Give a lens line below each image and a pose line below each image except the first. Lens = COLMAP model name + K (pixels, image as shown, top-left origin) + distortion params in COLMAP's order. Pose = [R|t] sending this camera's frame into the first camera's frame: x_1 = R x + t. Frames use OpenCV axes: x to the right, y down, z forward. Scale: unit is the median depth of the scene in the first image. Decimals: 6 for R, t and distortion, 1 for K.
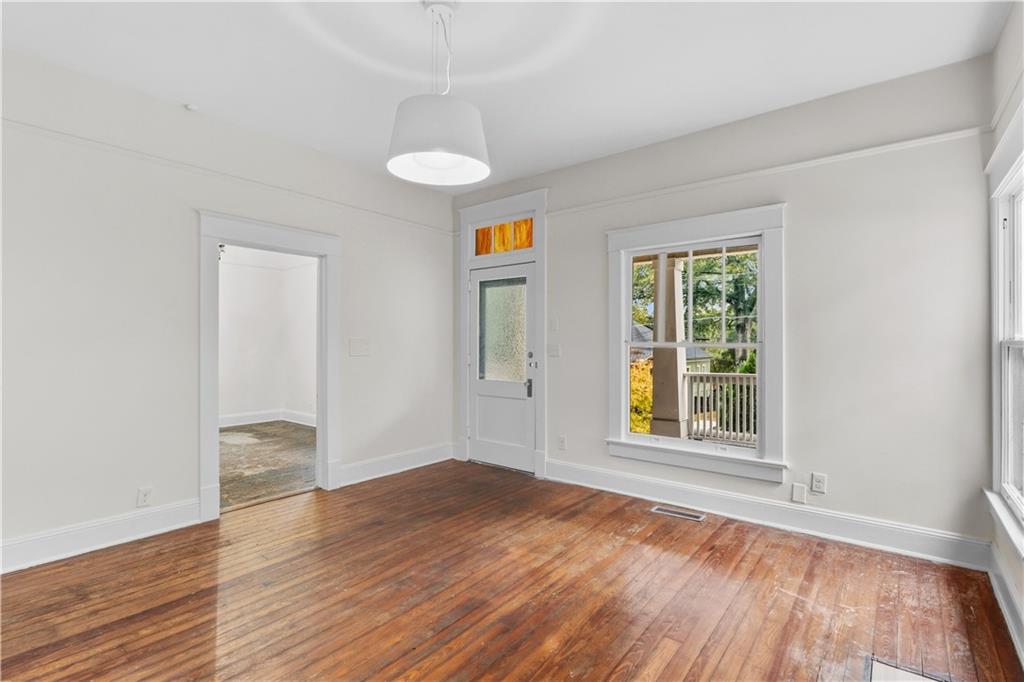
lens RADIAL K [[472.2, 0, 513.0], [0, 472.2, 344.8], [0, 0, 1]] dist [-0.010929, 0.000244]
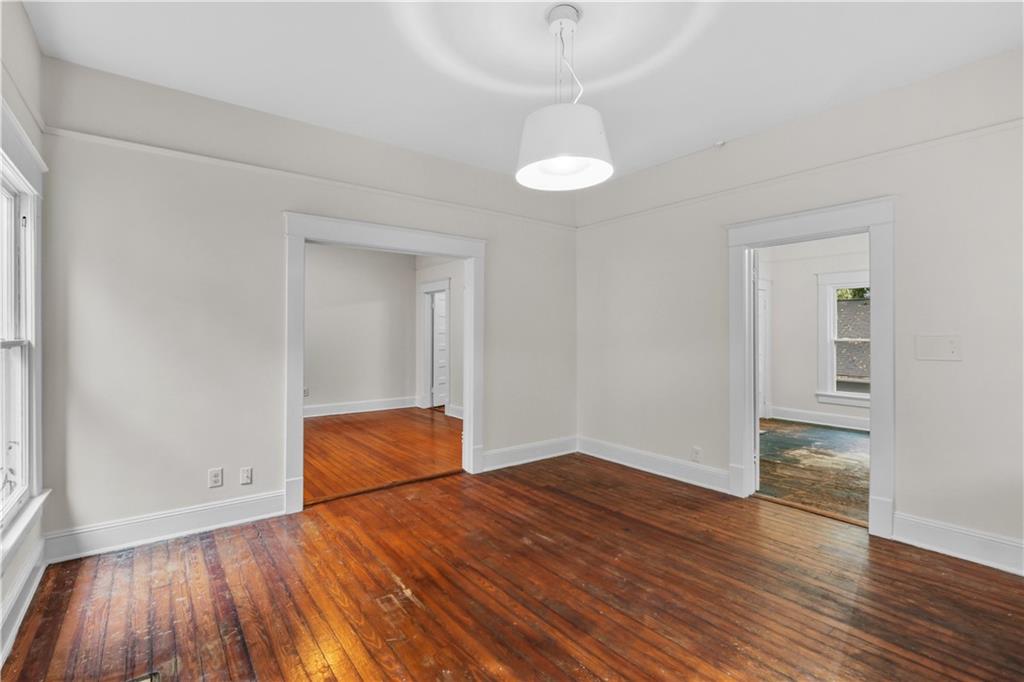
lens RADIAL K [[472.2, 0, 514.1], [0, 472.2, 337.0], [0, 0, 1]] dist [-0.010929, 0.000244]
pose [[-0.247045, -0.003271, -0.968998, 0.891687], [-0.008956, 0.999959, -0.001093, -0.000207], [0.968963, 0.008408, -0.247065, 1.173346]]
